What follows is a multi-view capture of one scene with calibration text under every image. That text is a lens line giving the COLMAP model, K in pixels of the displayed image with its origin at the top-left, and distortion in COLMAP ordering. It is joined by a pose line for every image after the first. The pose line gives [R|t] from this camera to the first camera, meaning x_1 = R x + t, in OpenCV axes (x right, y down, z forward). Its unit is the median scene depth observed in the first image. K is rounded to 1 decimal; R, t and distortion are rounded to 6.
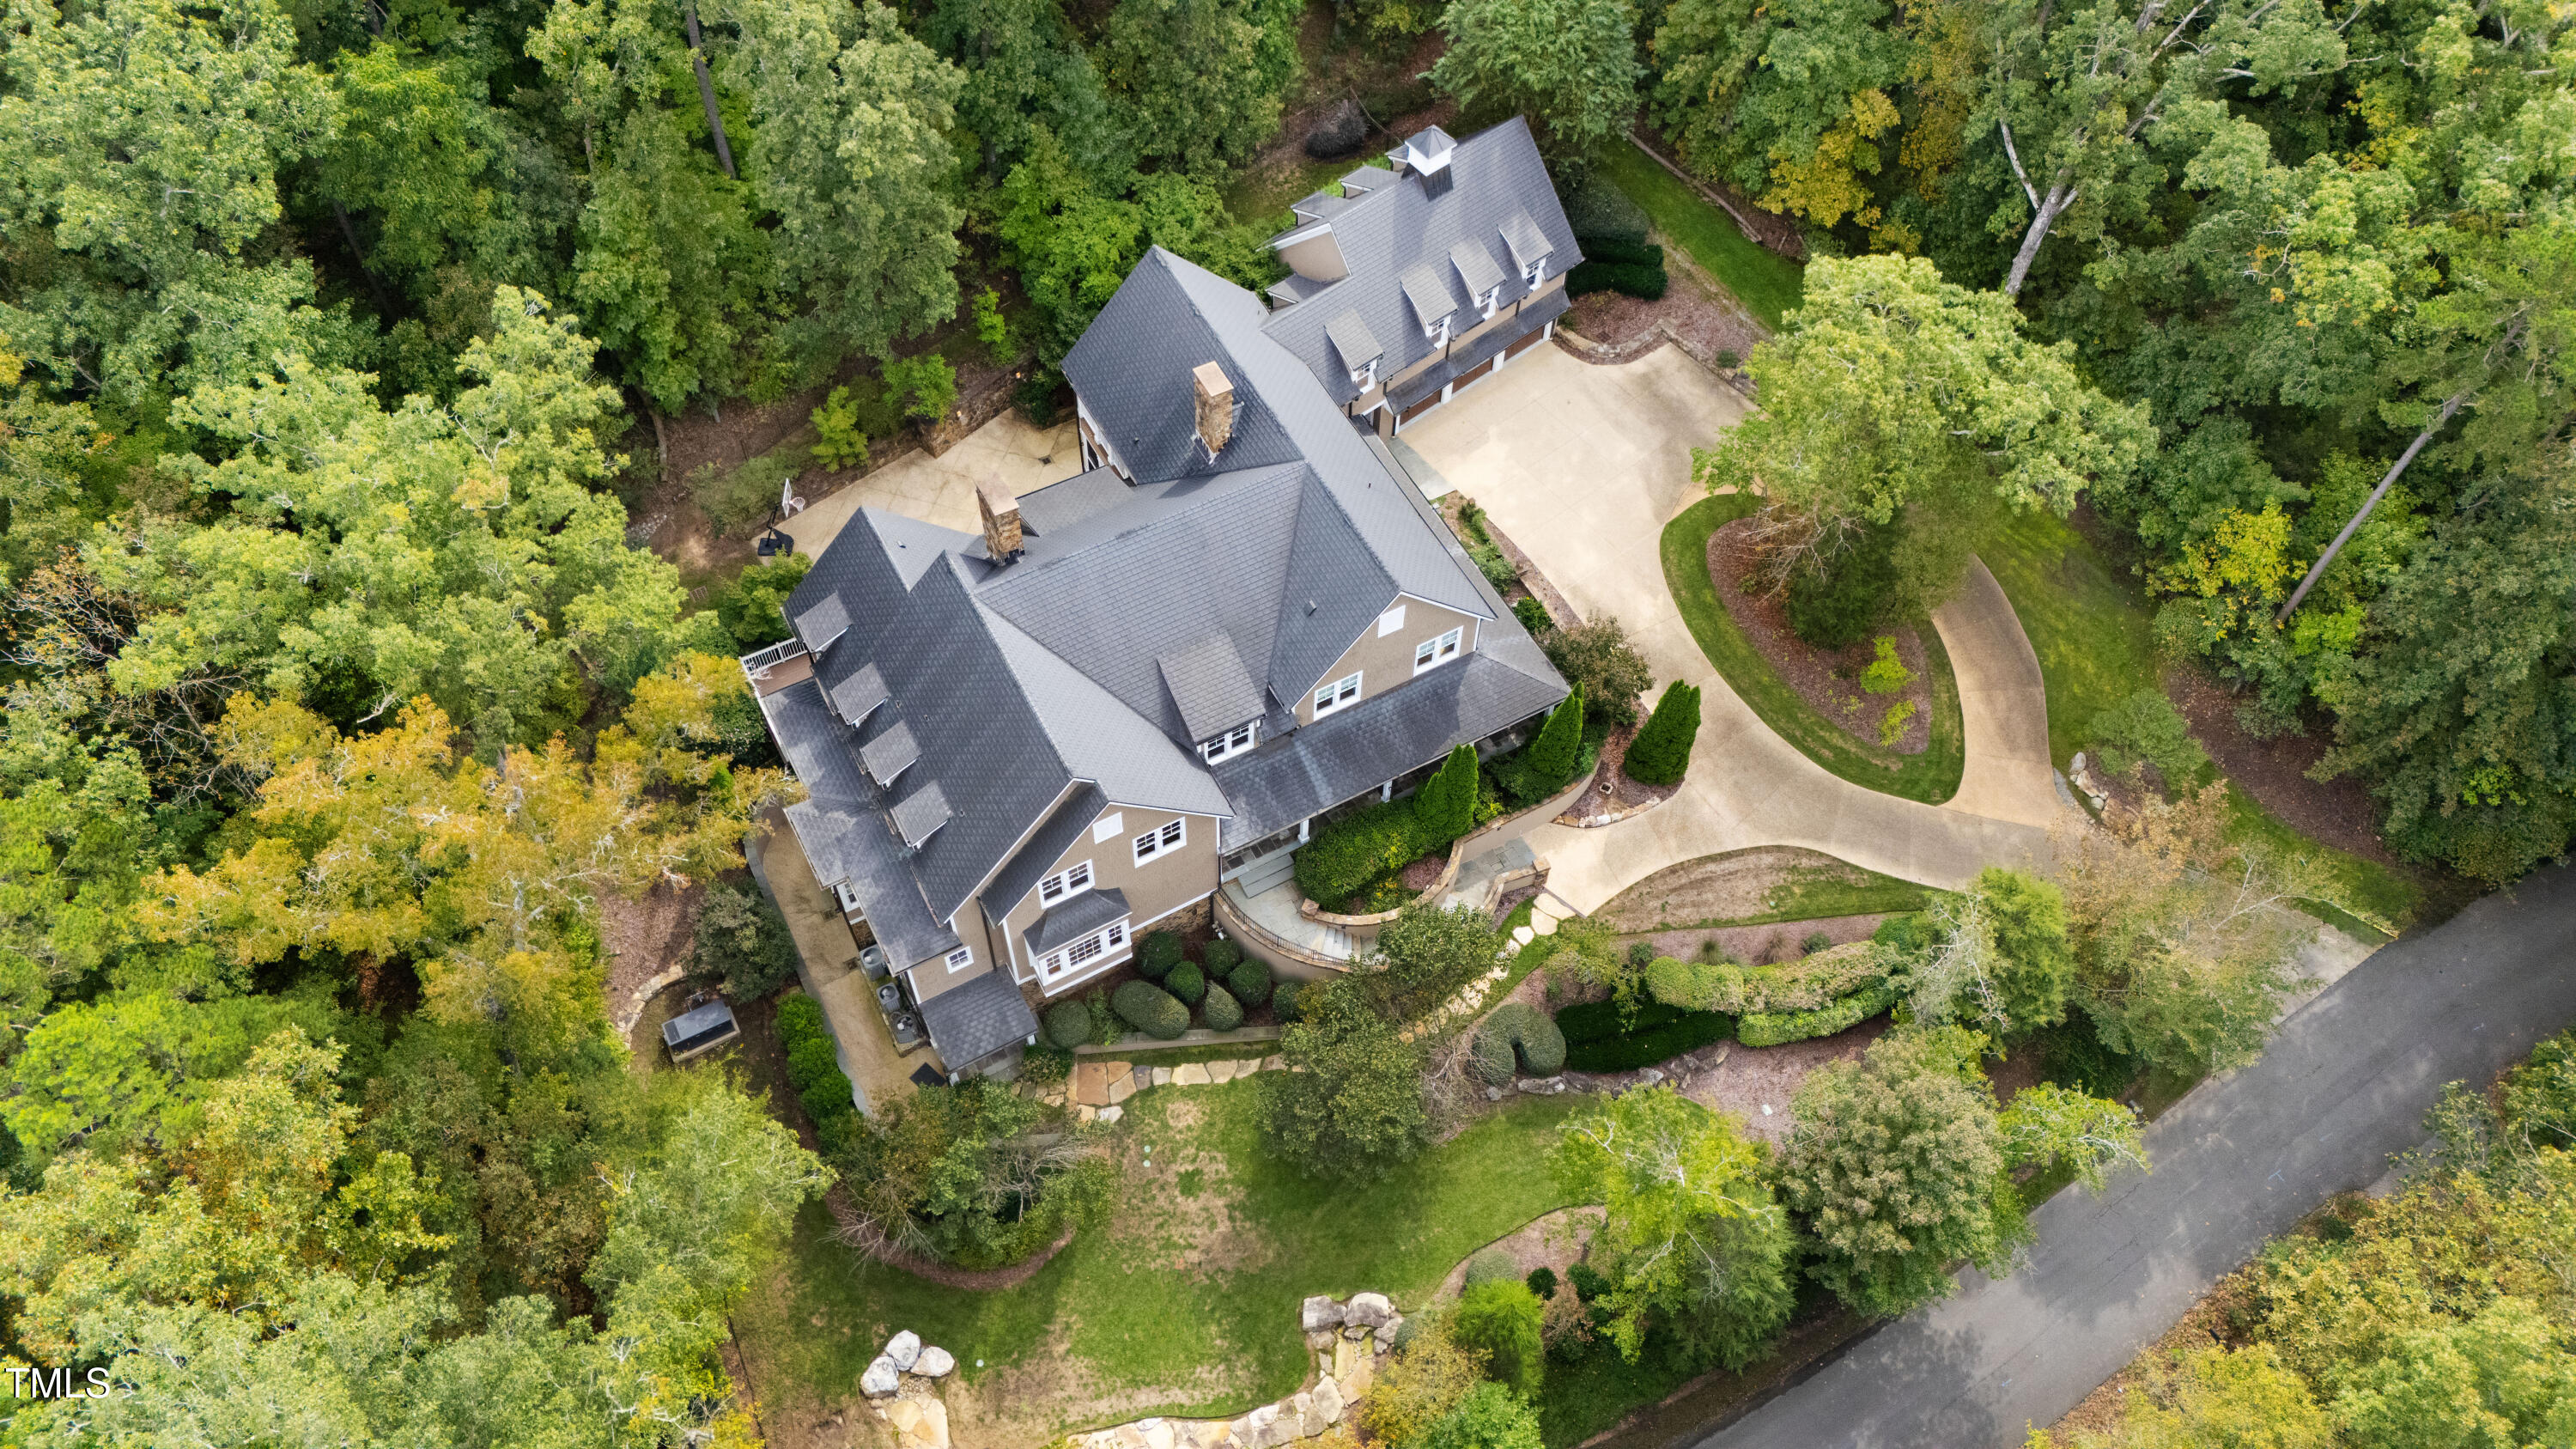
lens RADIAL K [[1886.2, 0, 1284.0], [0, 1886.2, 725.6], [0, 0, 1]] dist [0.057711, -0.031059]
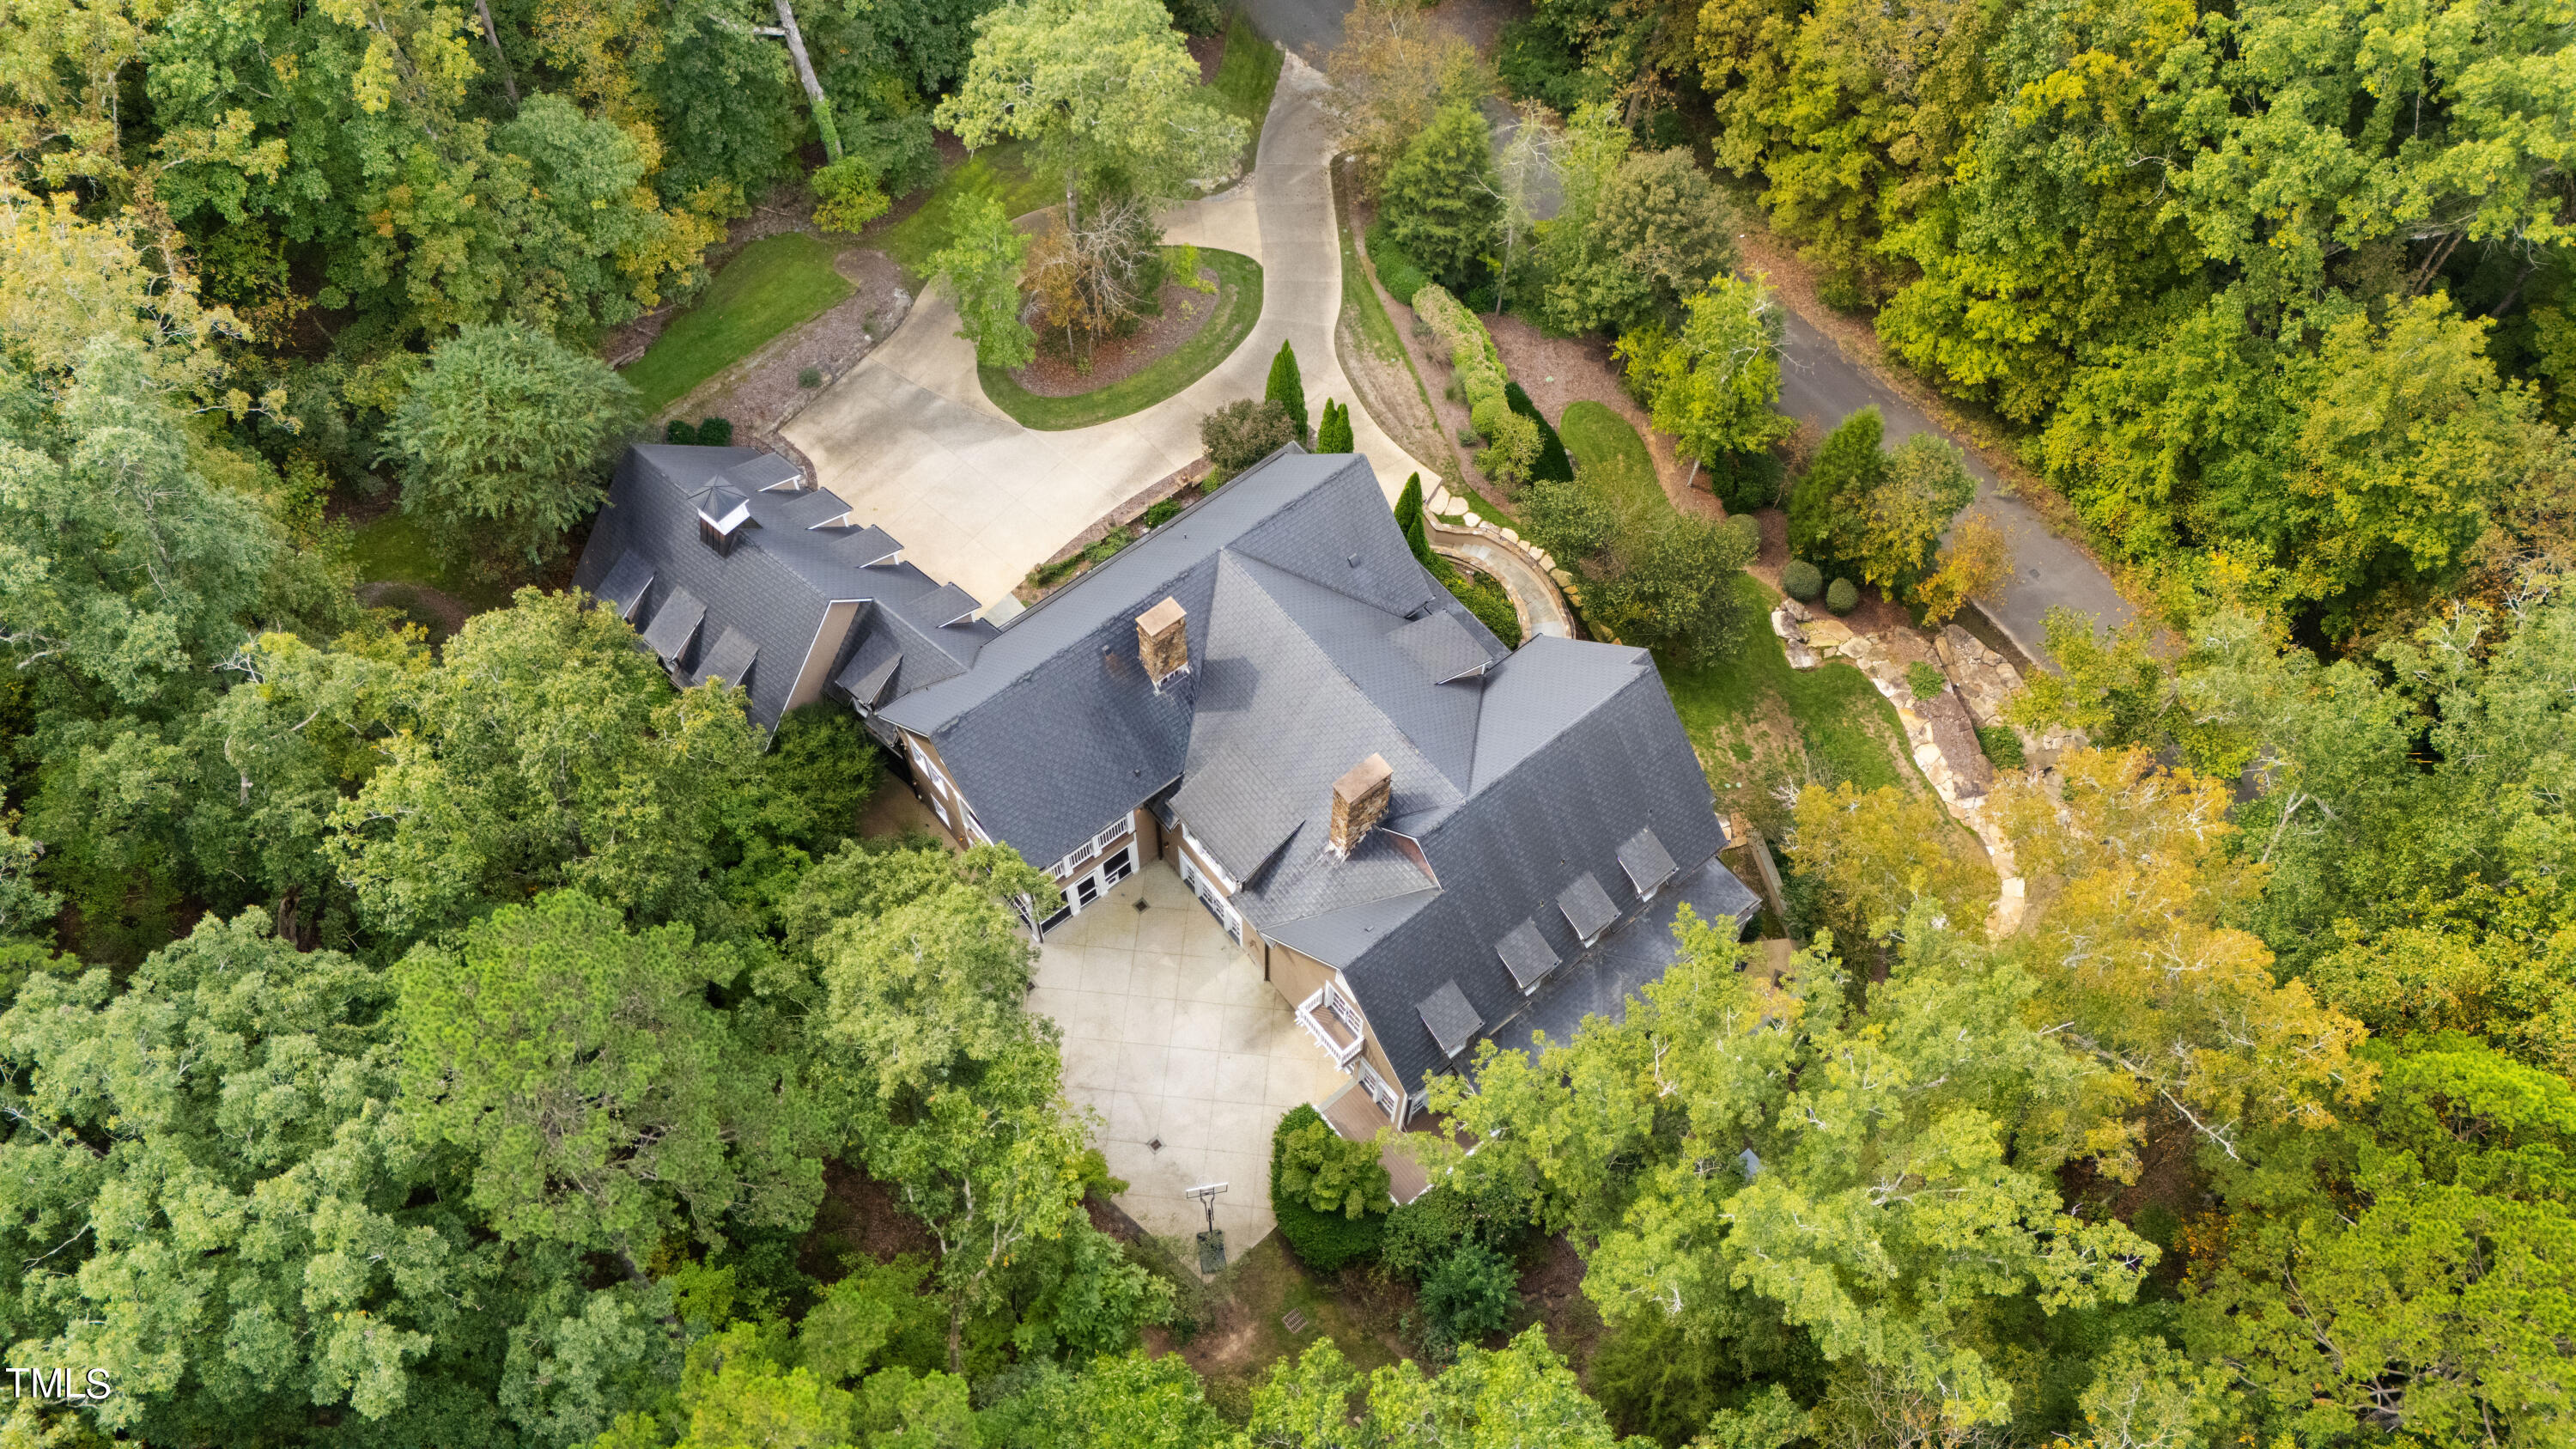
lens RADIAL K [[1886.2, 0, 1281.8], [0, 1886.2, 718.1], [0, 0, 1]] dist [0.057711, -0.031059]
pose [[-0.183229, -0.859778, 0.476665, -0.510894], [0.803582, 0.148317, 0.576418, -0.635404], [-0.566289, 0.488656, 0.663726, 0.345807]]
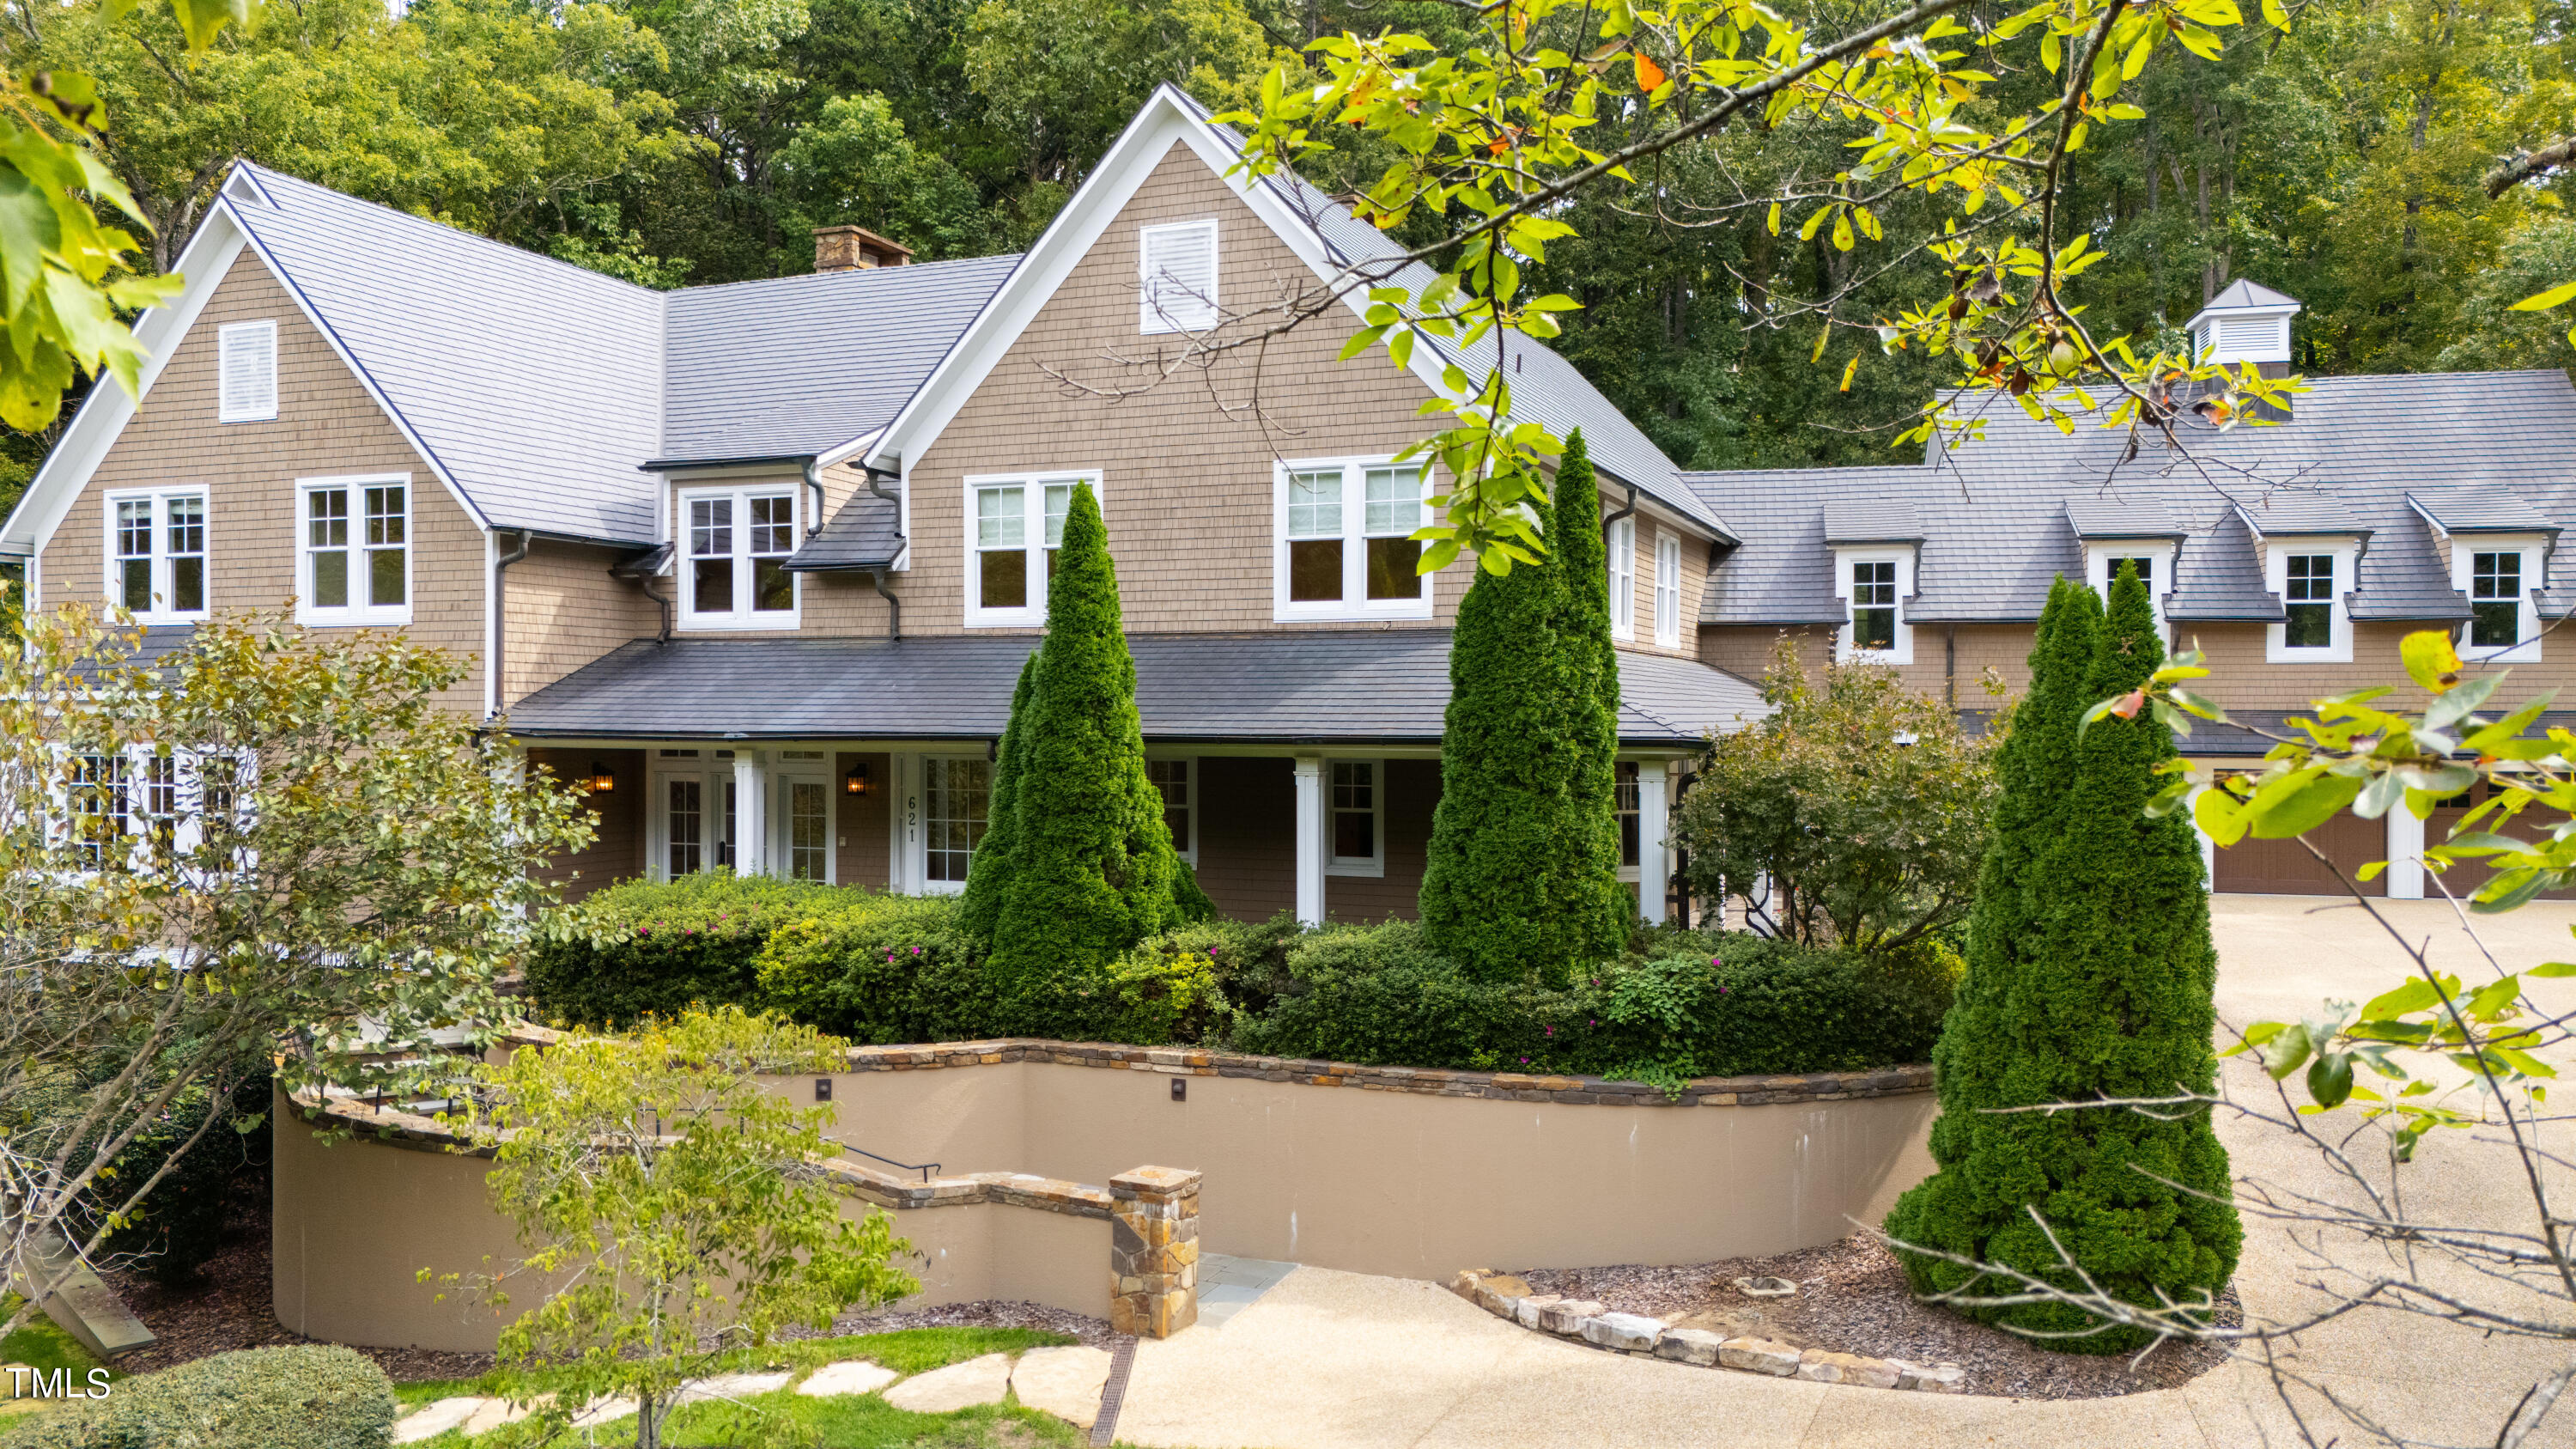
lens RADIAL K [[1886.2, 0, 1289.5], [0, 1886.2, 715.8], [0, 0, 1]] dist [0.057711, -0.031059]
pose [[0.630452, -0.017682, -0.776027, 0.310579], [-0.638256, 0.557165, -0.531221, 0.146862], [0.441768, 0.830214, 0.339980, 0.886035]]
